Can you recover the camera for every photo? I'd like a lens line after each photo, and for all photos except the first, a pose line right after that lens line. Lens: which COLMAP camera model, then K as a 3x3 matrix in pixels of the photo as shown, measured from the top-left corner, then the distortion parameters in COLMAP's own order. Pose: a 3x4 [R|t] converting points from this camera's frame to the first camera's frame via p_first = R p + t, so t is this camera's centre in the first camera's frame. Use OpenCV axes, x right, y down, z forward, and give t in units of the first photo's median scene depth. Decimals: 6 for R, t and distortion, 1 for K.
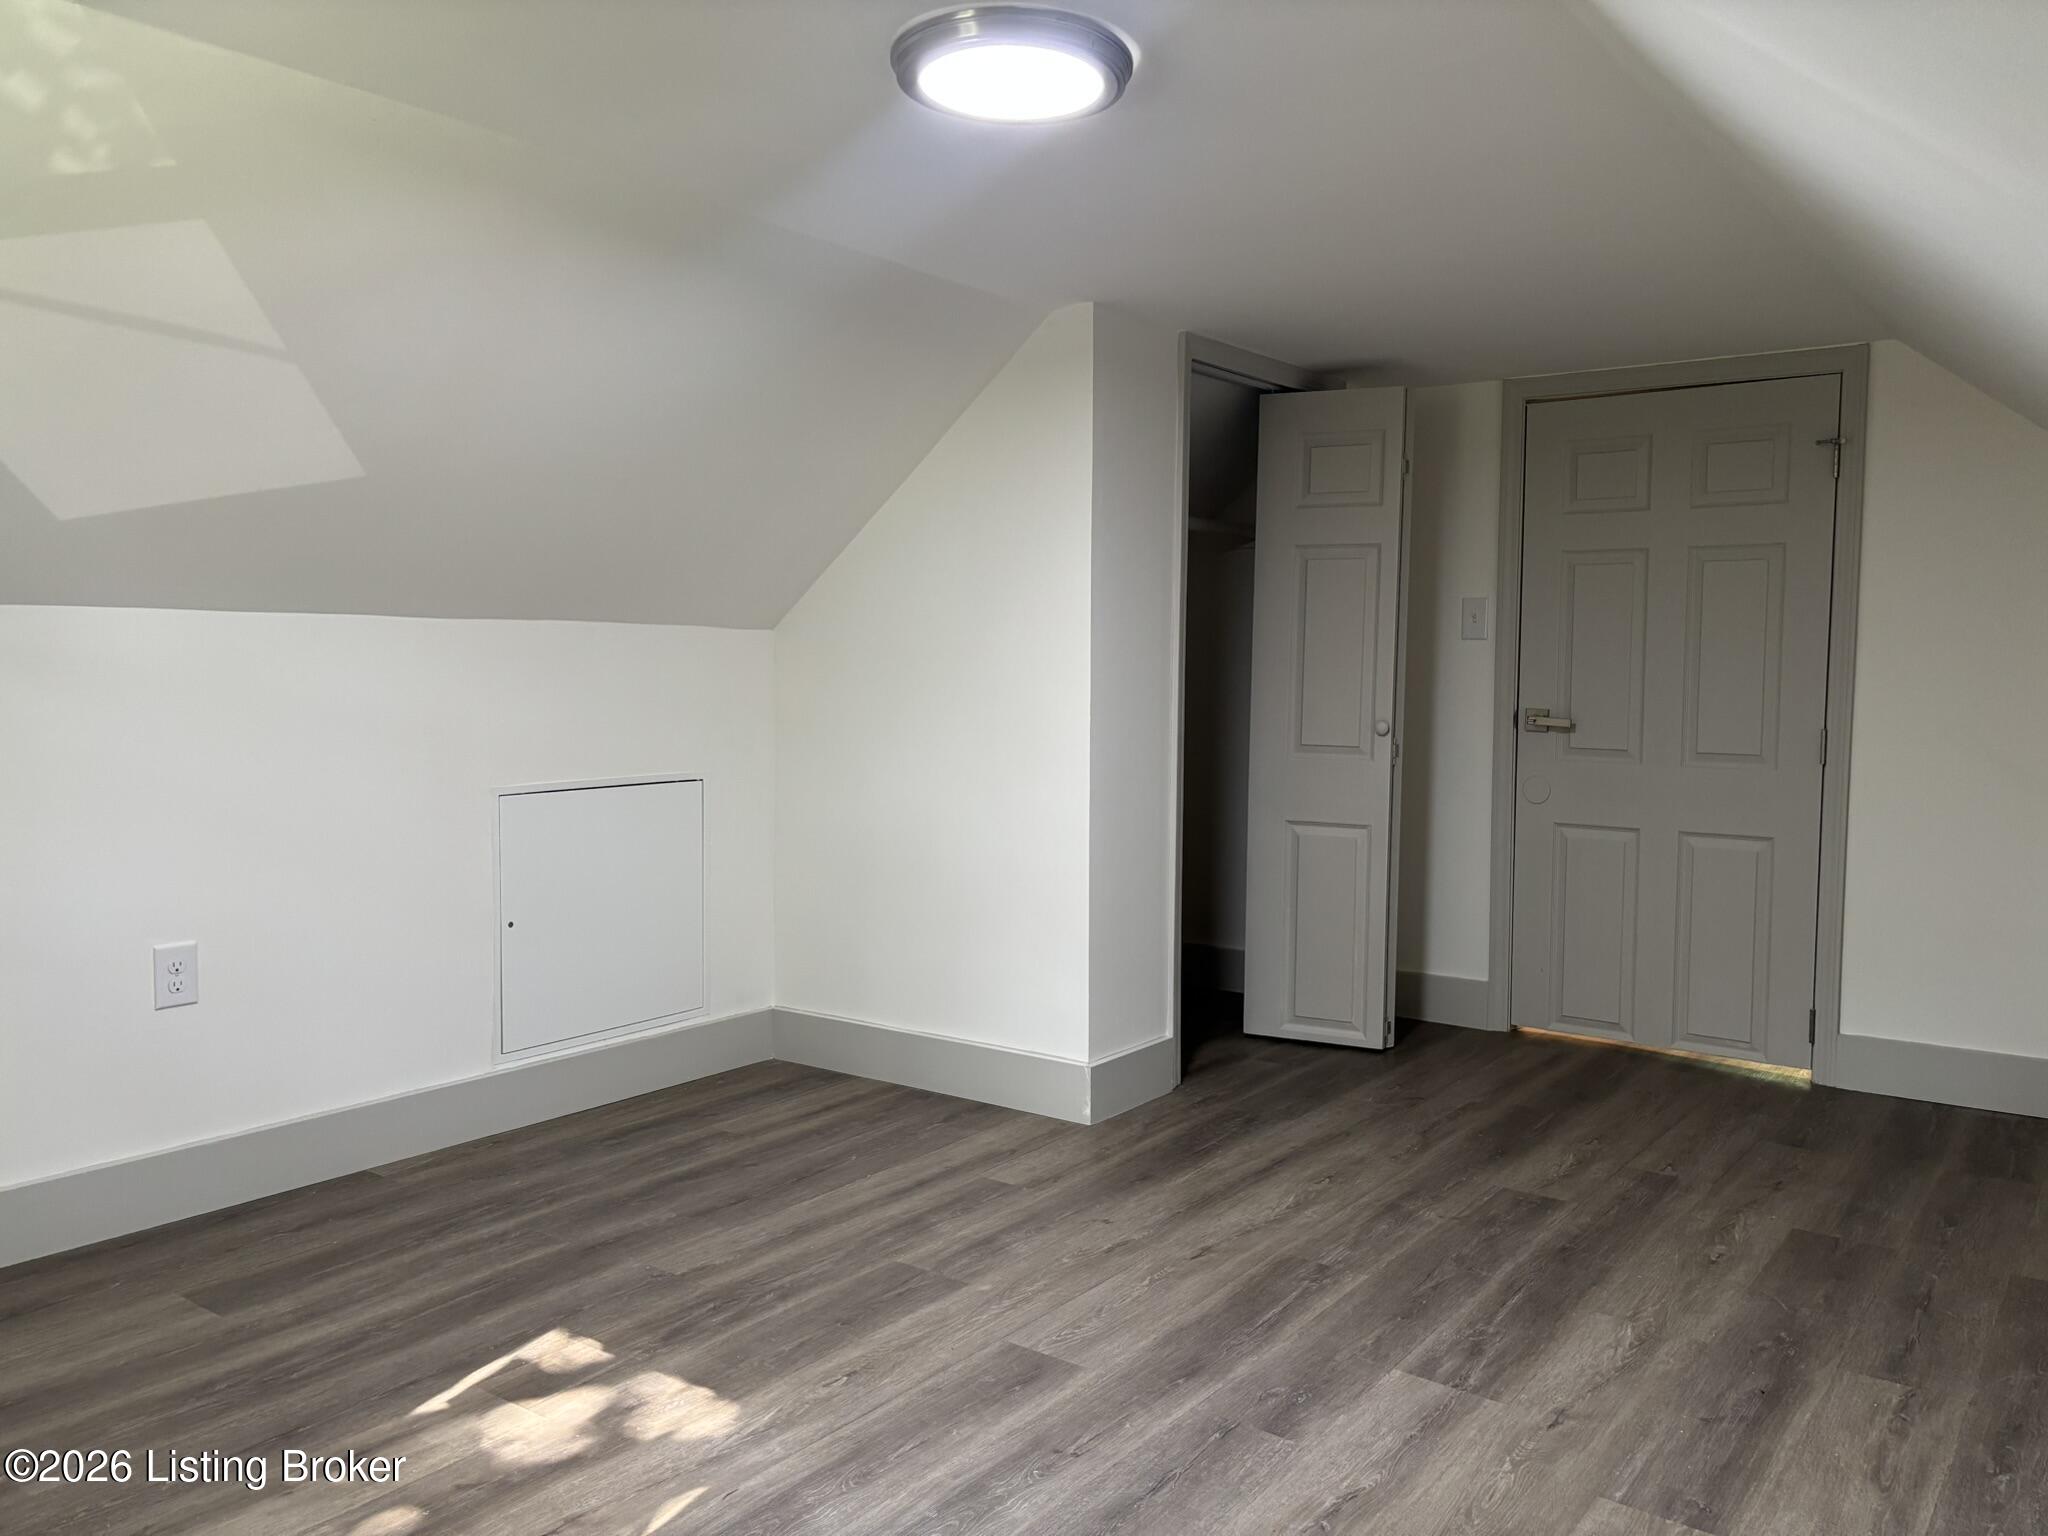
lens RADIAL K [[1591.0, 0, 1024.0], [0, 1591.0, 768.0], [0, 0, 1]] dist [0.061684, -0.057219]
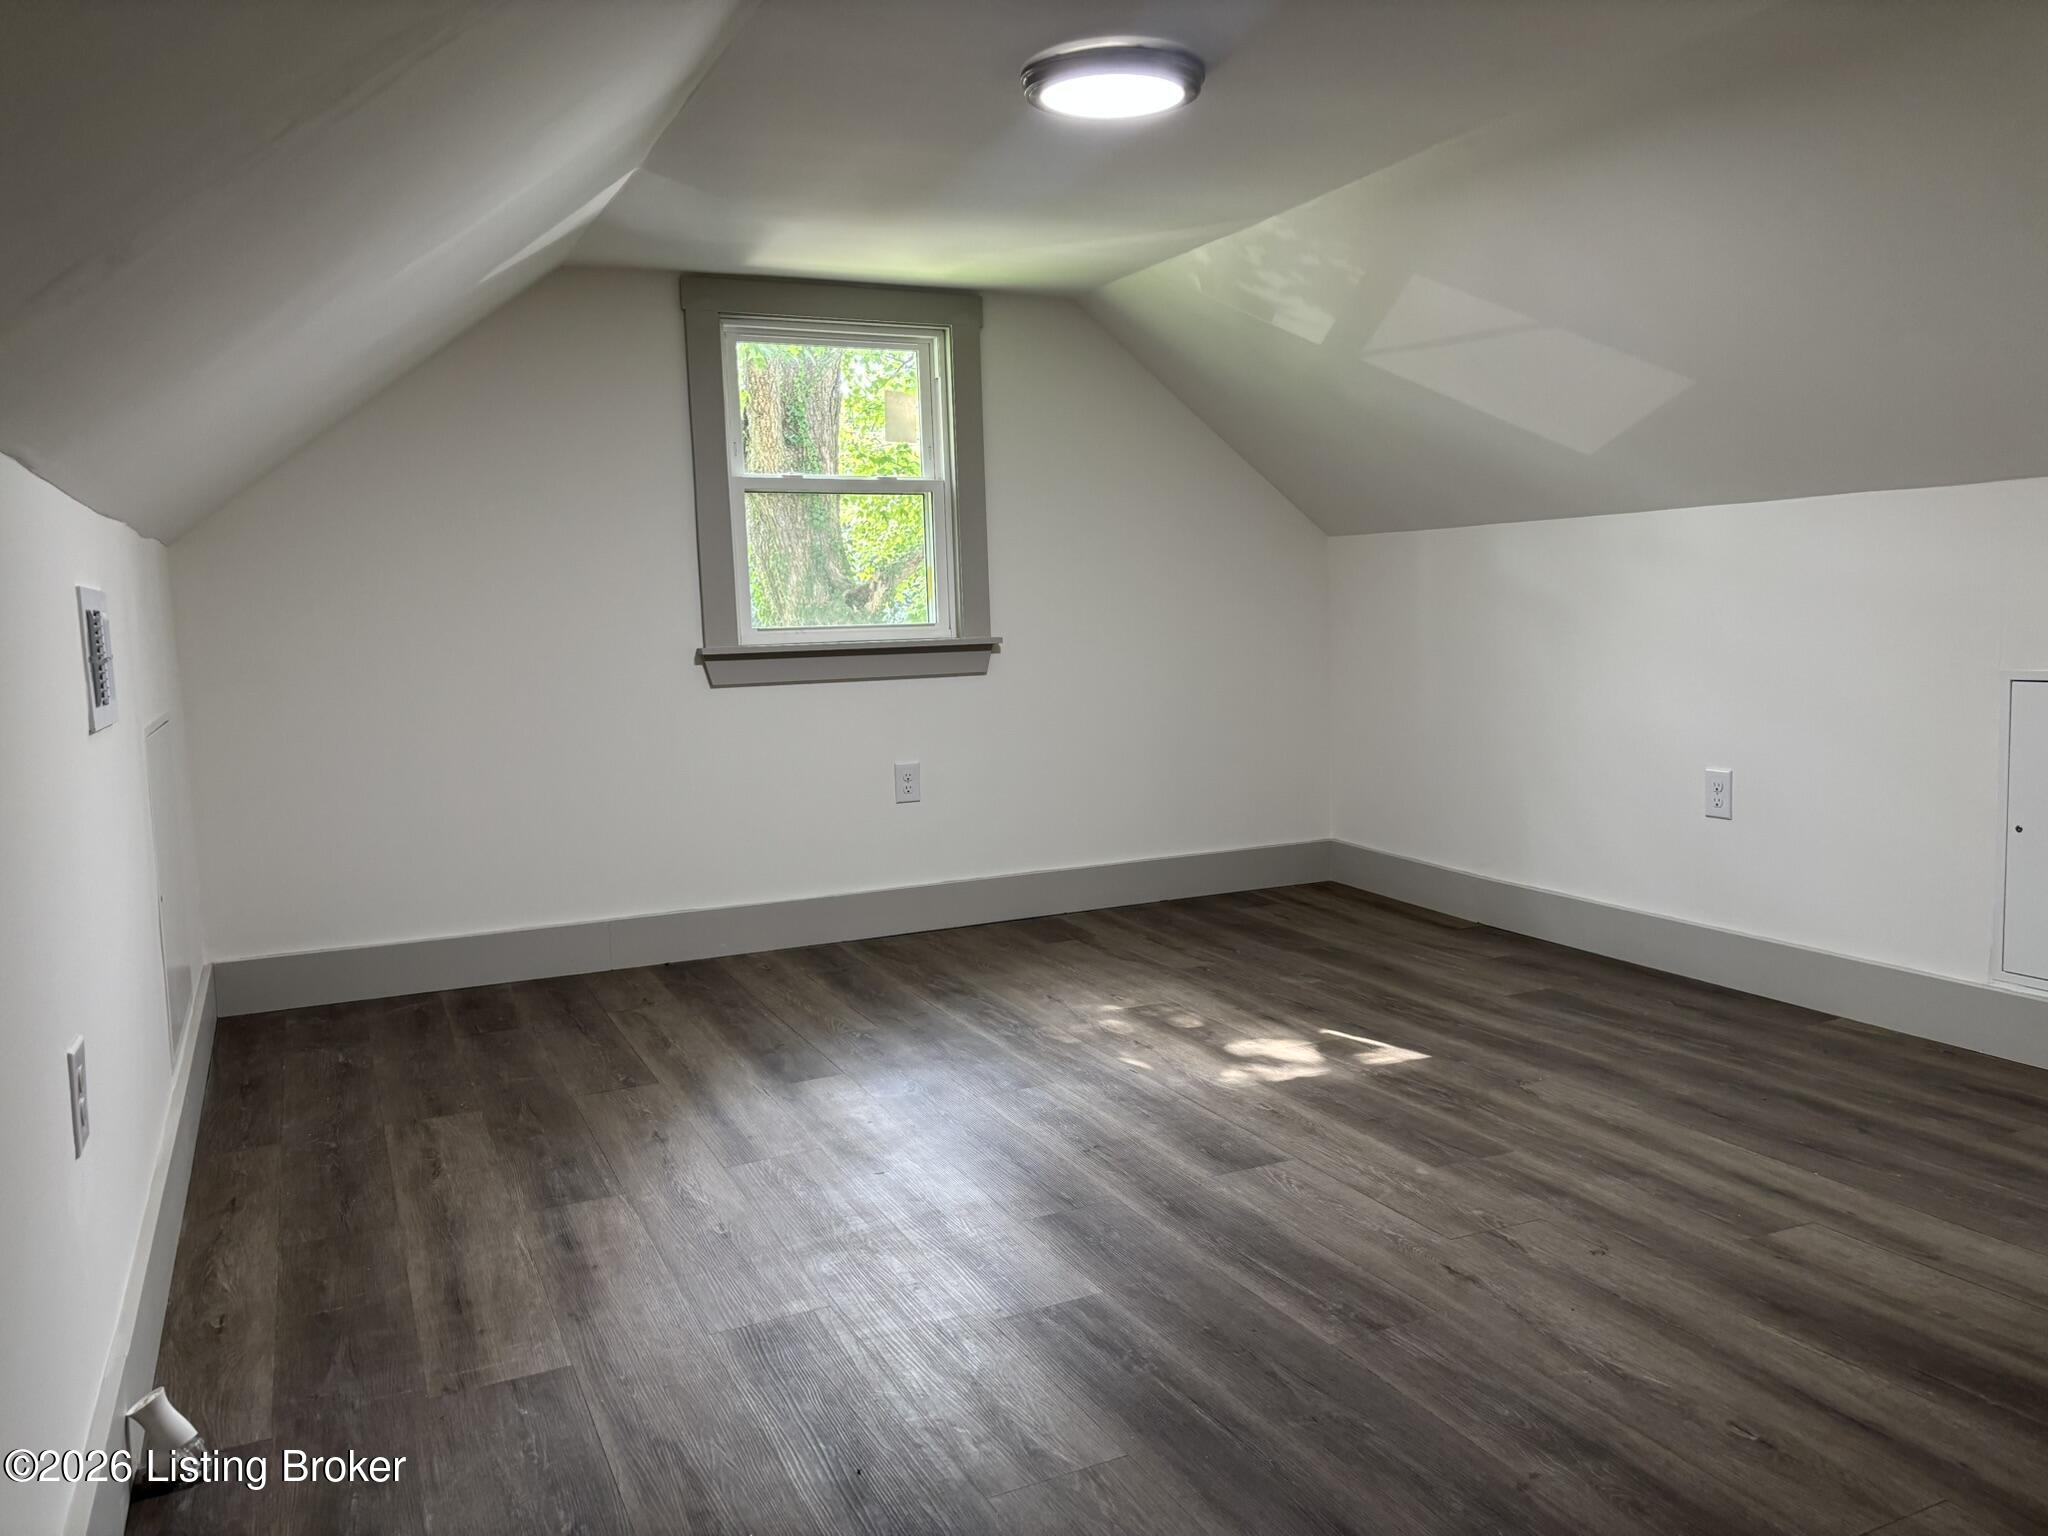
lens RADIAL K [[1591.0, 0, 1024.0], [0, 1591.0, 768.0], [0, 0, 1]] dist [0.061684, -0.057219]
pose [[-0.490231, 0.092249, -0.866697, 0.869505], [-0.035071, 0.991490, 0.125368, -0.032402], [0.870887, 0.091855, -0.482824, 1.168475]]
